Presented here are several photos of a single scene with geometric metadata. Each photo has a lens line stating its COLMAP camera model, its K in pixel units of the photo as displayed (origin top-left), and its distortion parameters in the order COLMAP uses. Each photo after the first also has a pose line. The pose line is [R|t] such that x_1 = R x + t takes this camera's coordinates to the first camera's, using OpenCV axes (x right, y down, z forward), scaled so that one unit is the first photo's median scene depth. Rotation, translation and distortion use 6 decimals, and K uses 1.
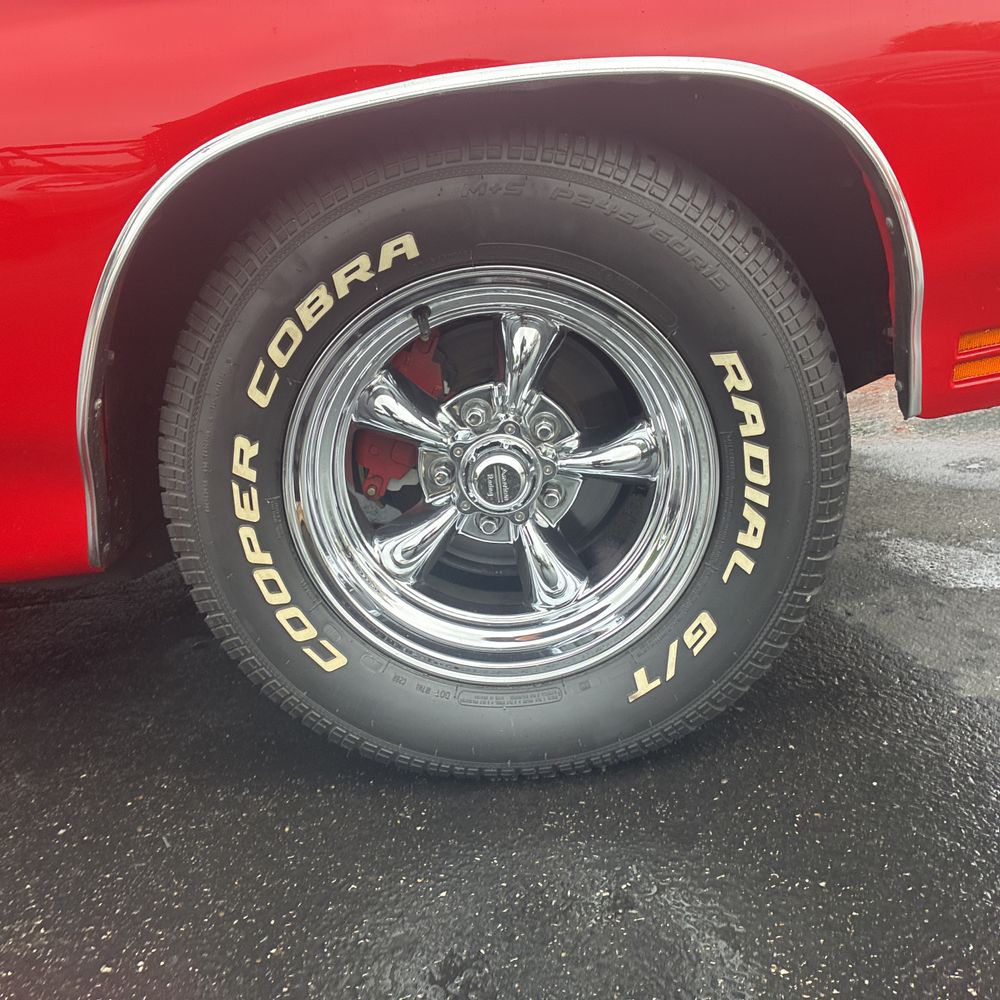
lens RADIAL K [[1013.9, 0, 500.6], [0, 1013.9, 504.4], [0, 0, 1]] dist [0.025780, 0.000000]
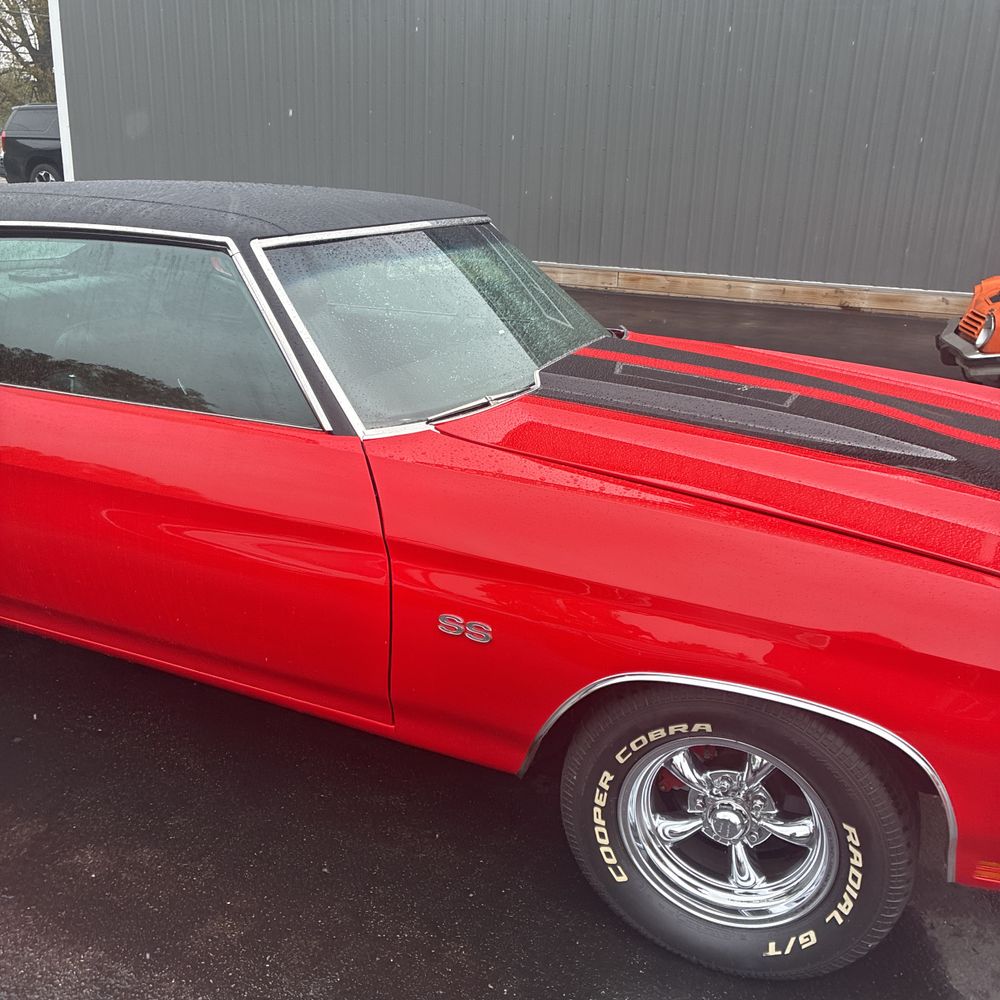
lens RADIAL K [[1013.9, 0, 491.9], [0, 1013.9, 505.1], [0, 0, 1]] dist [0.025780, 0.000000]
pose [[0.922315, 0.262667, -0.283446, -0.023661], [-0.247294, 0.964807, 0.089402, -0.694191], [0.296954, -0.012363, 0.954812, -1.019036]]
